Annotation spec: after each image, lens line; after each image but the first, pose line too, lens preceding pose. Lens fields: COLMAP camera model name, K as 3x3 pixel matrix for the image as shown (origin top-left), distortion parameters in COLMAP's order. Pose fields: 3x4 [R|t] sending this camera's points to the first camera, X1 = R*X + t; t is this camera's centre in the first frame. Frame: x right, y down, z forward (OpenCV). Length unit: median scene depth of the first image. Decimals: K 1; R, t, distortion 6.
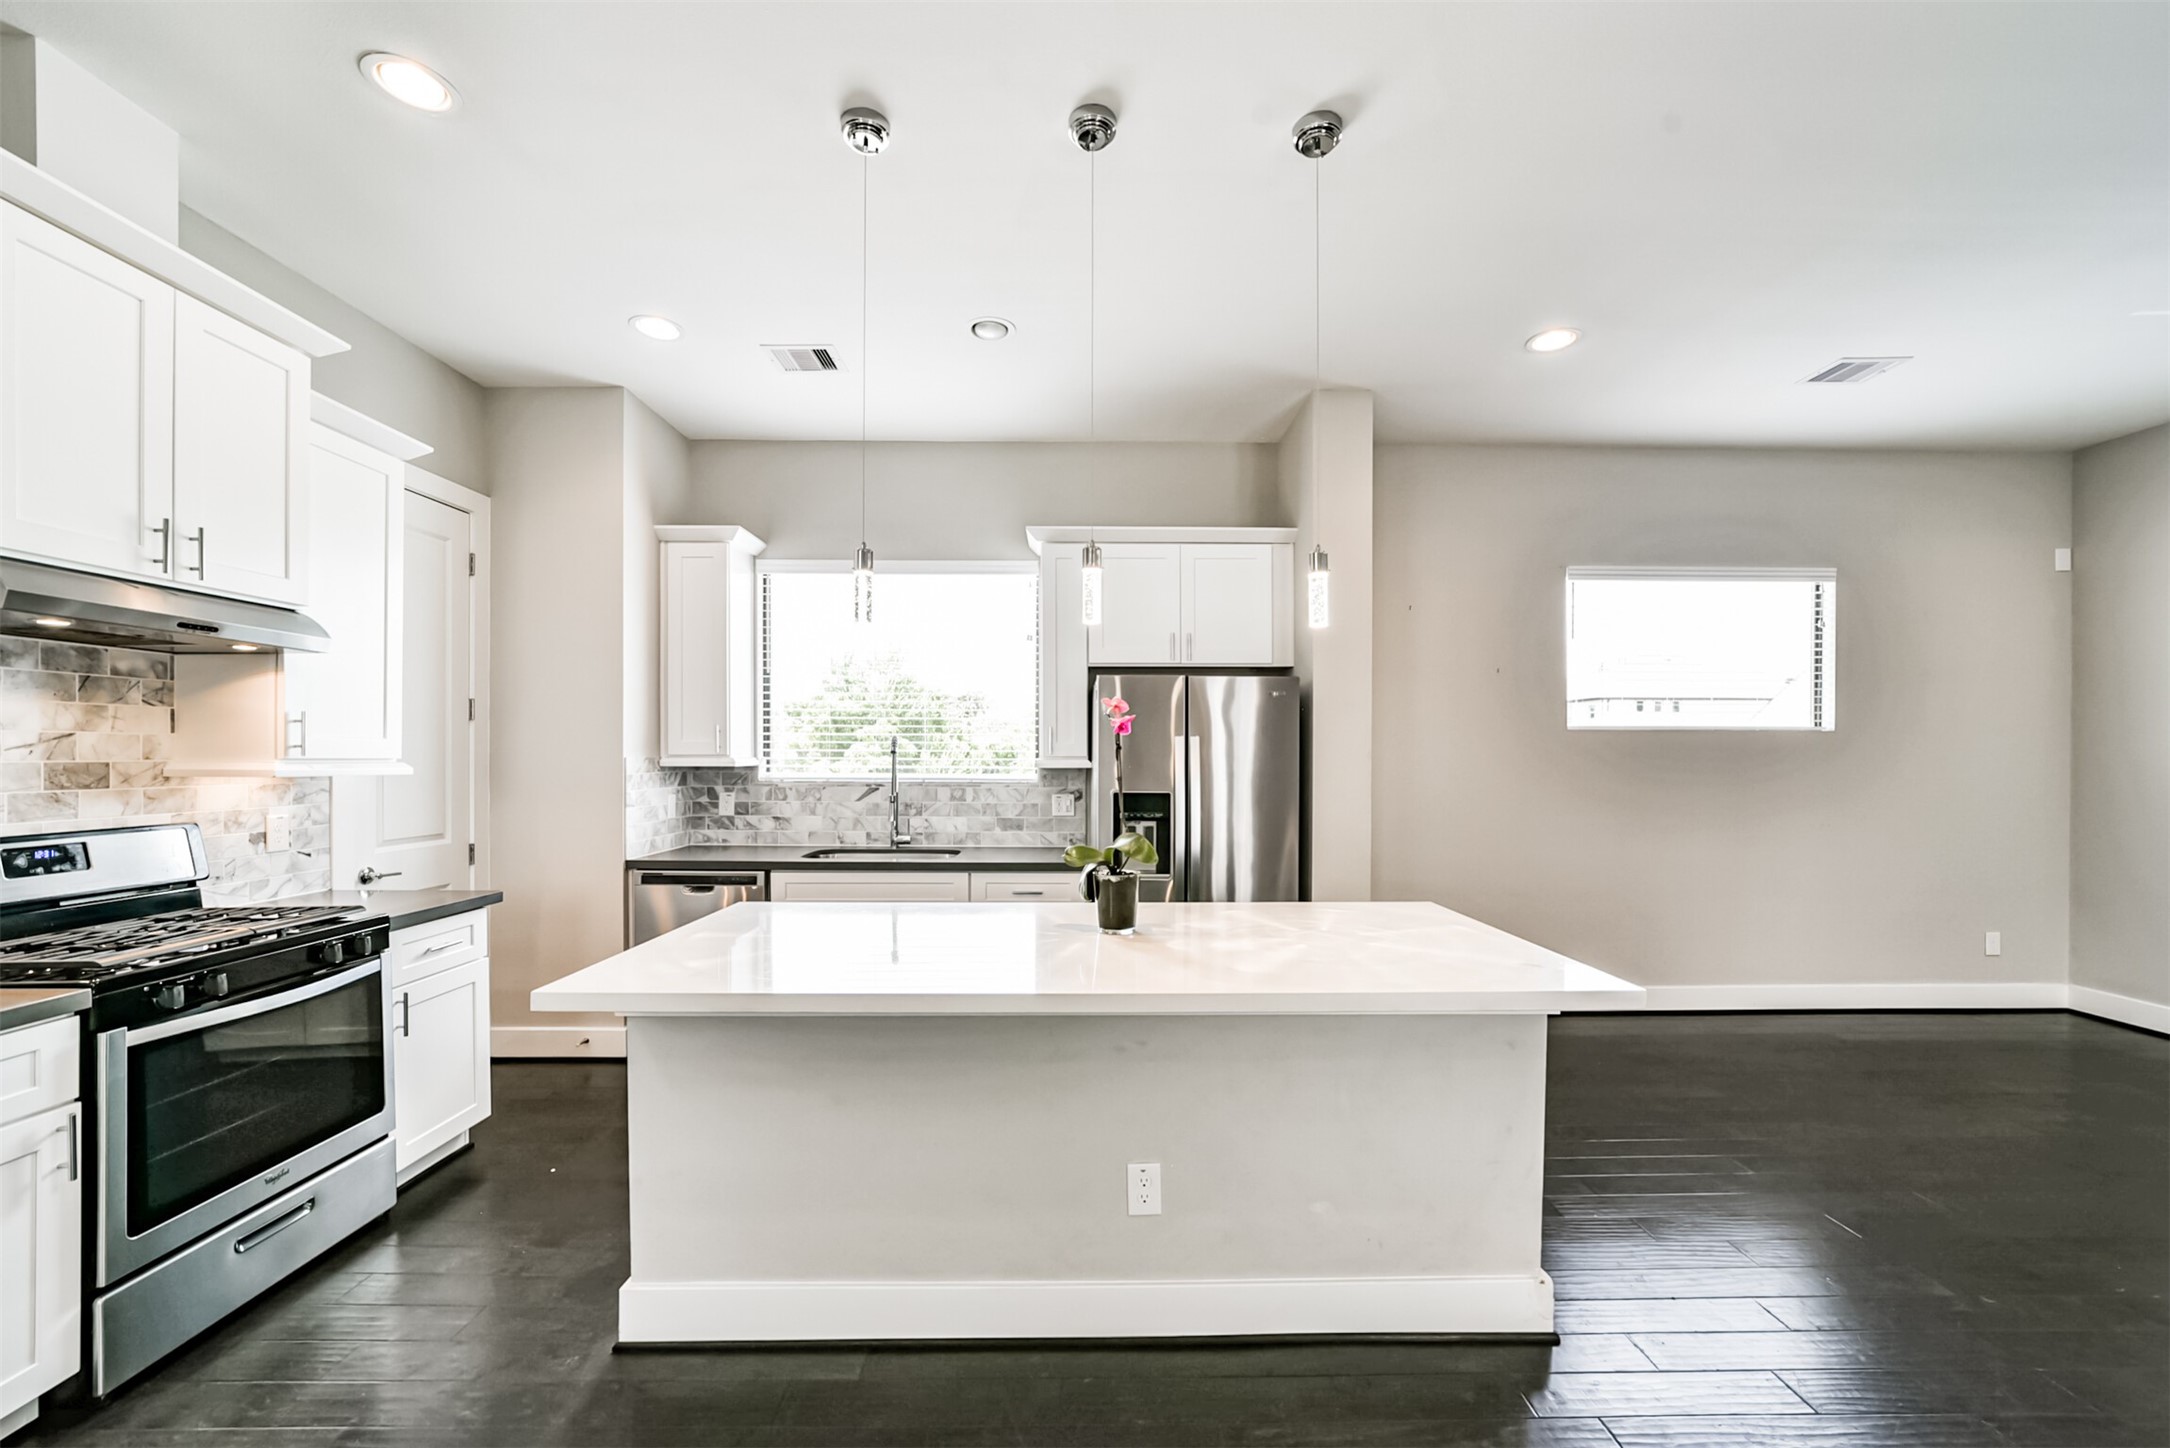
lens RADIAL K [[844.6, 0, 1093.6], [0, 844.6, 758.0], [0, 0, 1]] dist [-0.014294, 0.004139]
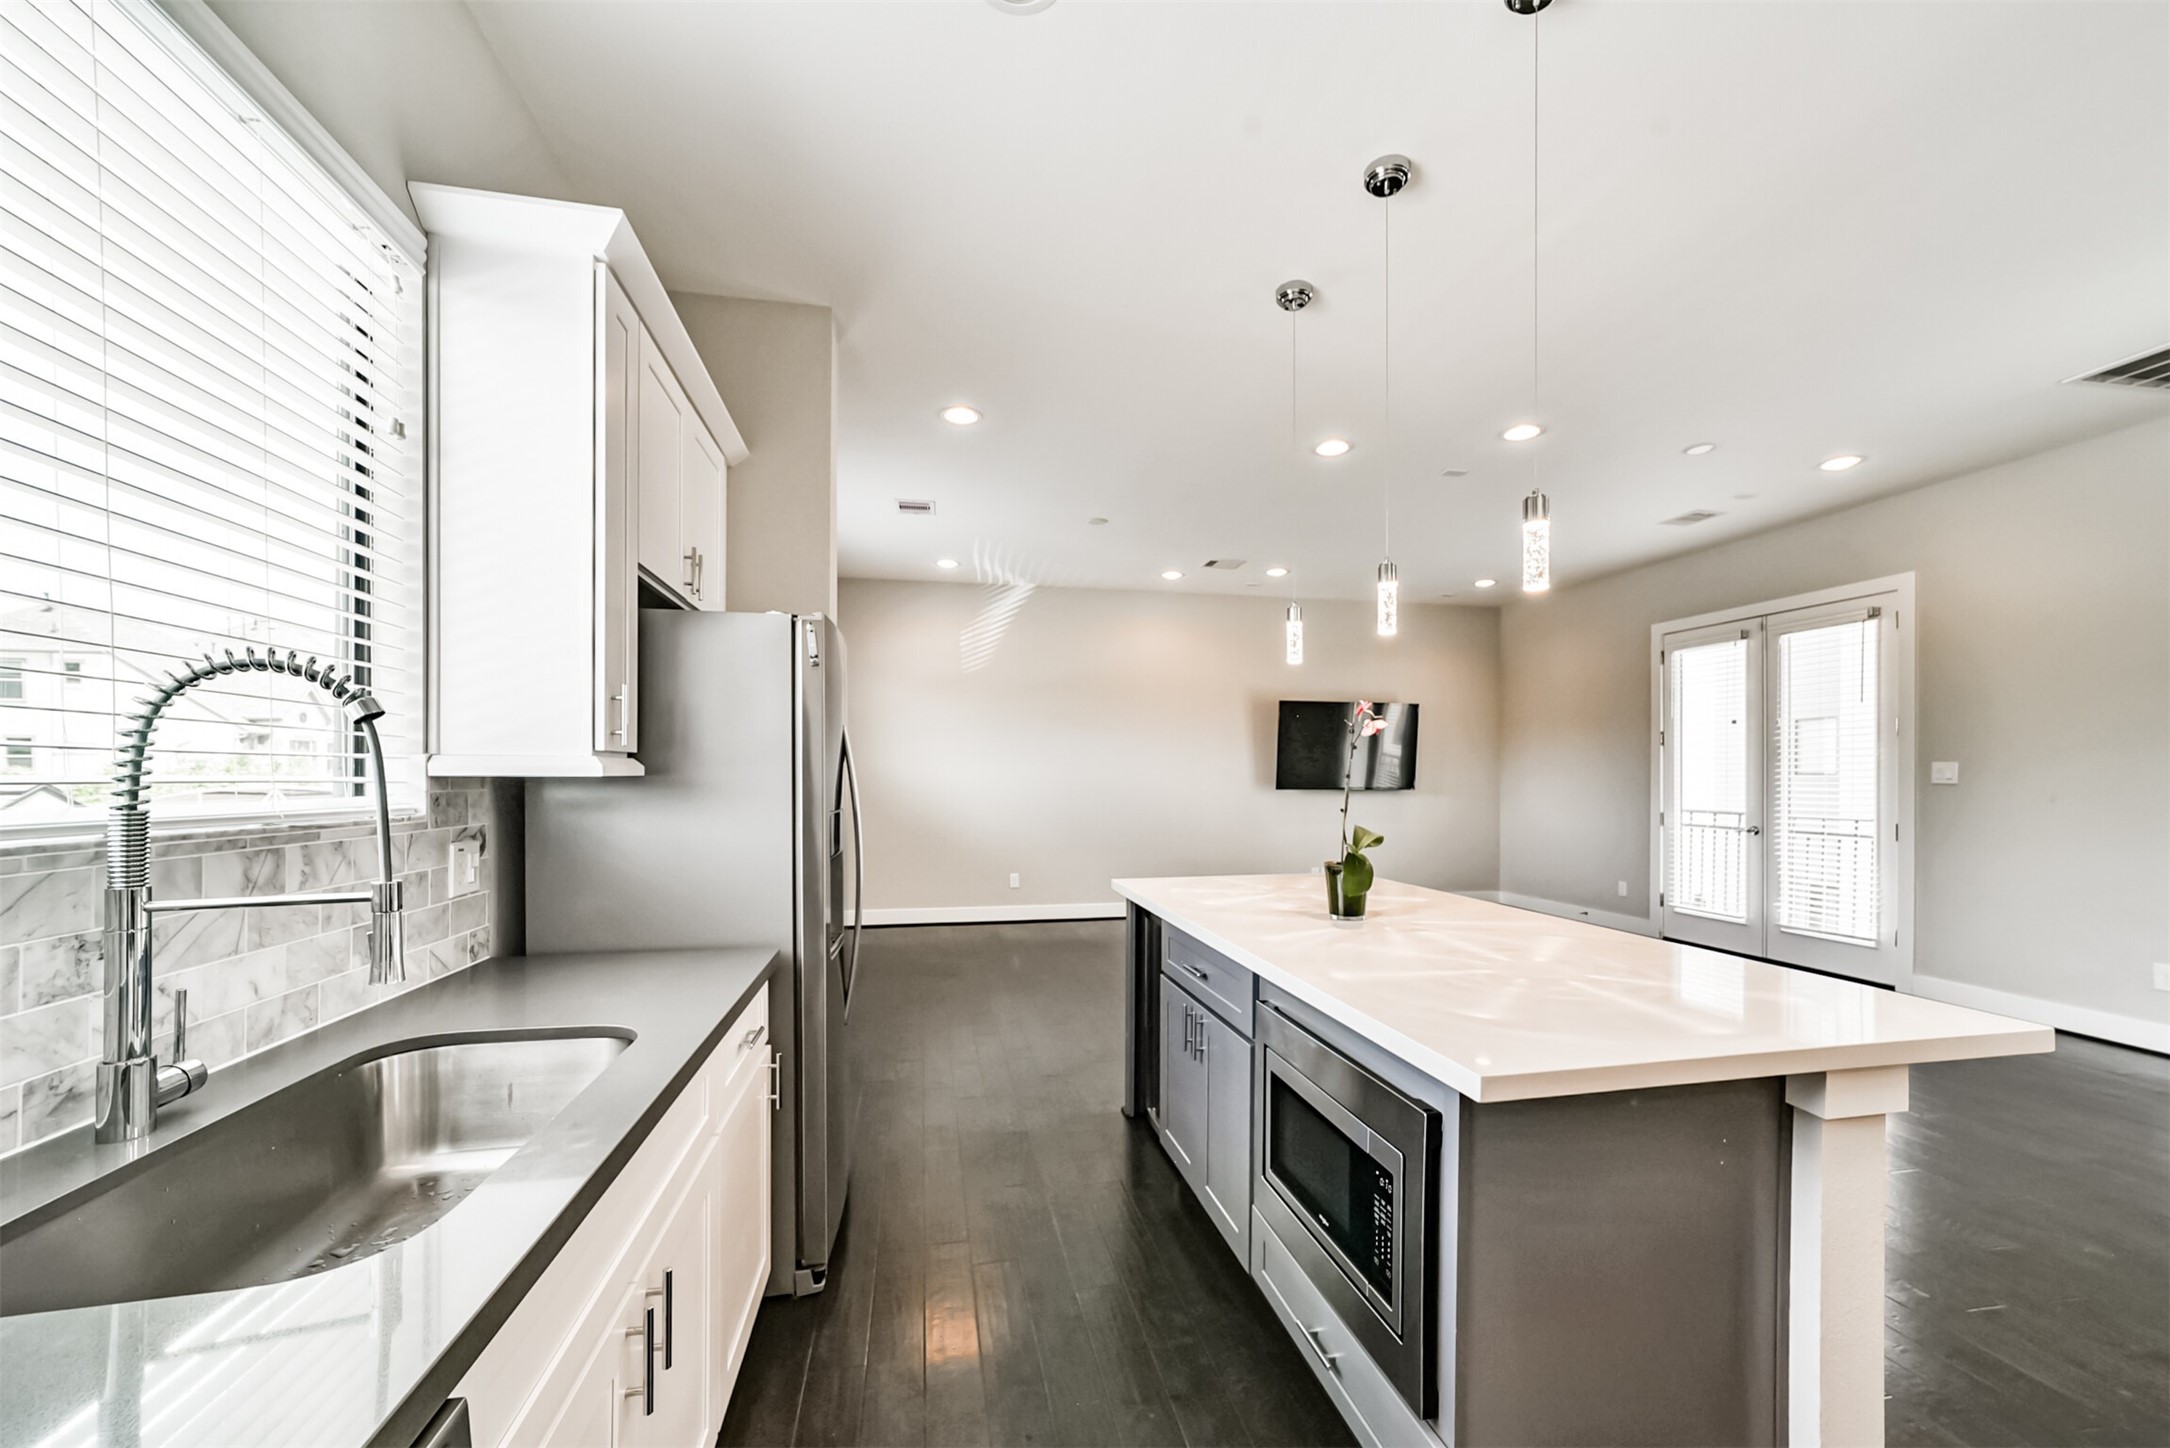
lens RADIAL K [[836.3, 0, 1062.6], [0, 836.3, 775.0], [0, 0, 1]] dist [-0.000417, 0.003993]
pose [[-0.158547, -0.001647, 0.987350, -0.572524], [0.000293, 0.999998, 0.001715, 0.011477], [-0.987351, 0.000561, -0.158547, 0.912105]]
